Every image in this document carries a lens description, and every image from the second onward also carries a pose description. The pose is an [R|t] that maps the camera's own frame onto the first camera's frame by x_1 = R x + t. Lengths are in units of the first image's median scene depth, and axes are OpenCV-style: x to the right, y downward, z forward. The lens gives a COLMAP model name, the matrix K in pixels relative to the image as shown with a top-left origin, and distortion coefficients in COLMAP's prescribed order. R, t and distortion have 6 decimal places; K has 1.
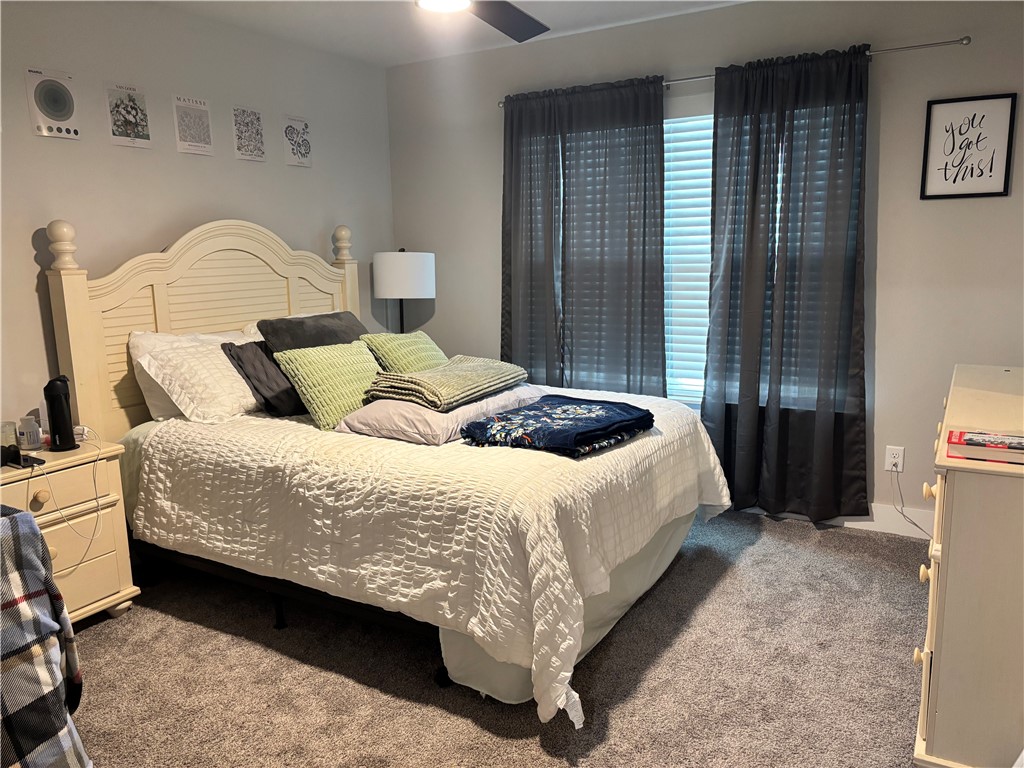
lens RADIAL K [[767.1, 0, 510.7], [0, 767.1, 384.5], [0, 0, 1]] dist [0.030333, -0.029434]
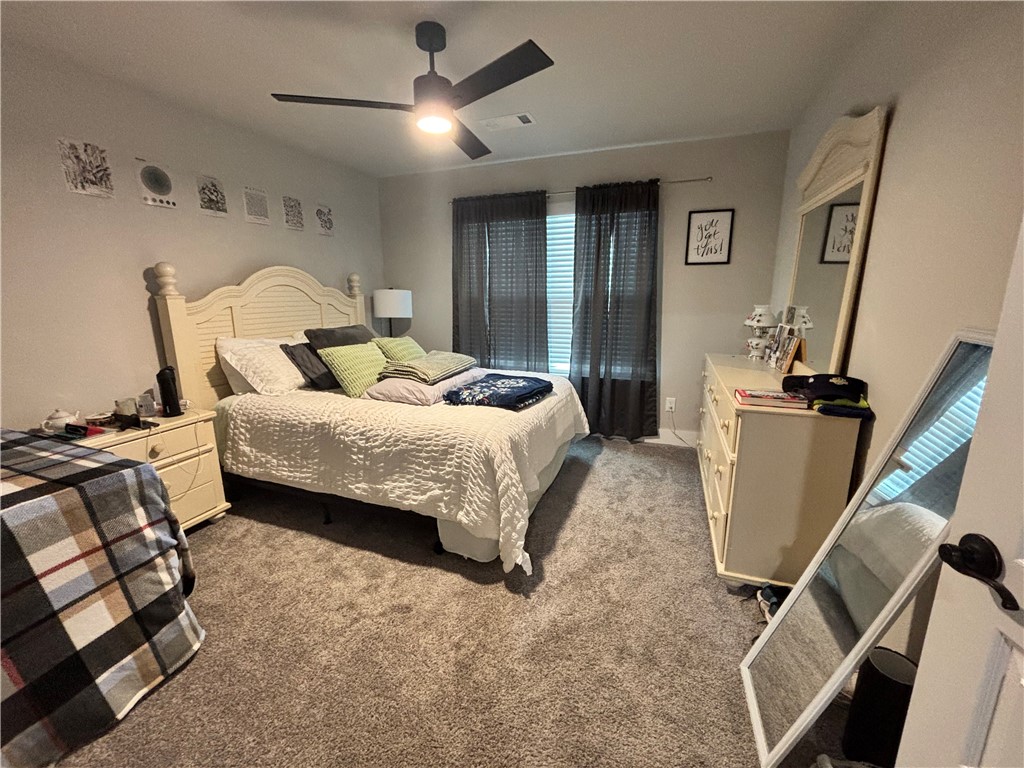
lens RADIAL K [[416.1, 0, 511.8], [0, 416.1, 377.6], [0, 0, 1]] dist [-0.003218, 0.000249]
pose [[0.985406, -0.018655, 0.169195, -0.061493], [0.014999, 0.999626, 0.022863, 0.002238], [-0.169559, -0.019992, 0.985317, 0.092343]]
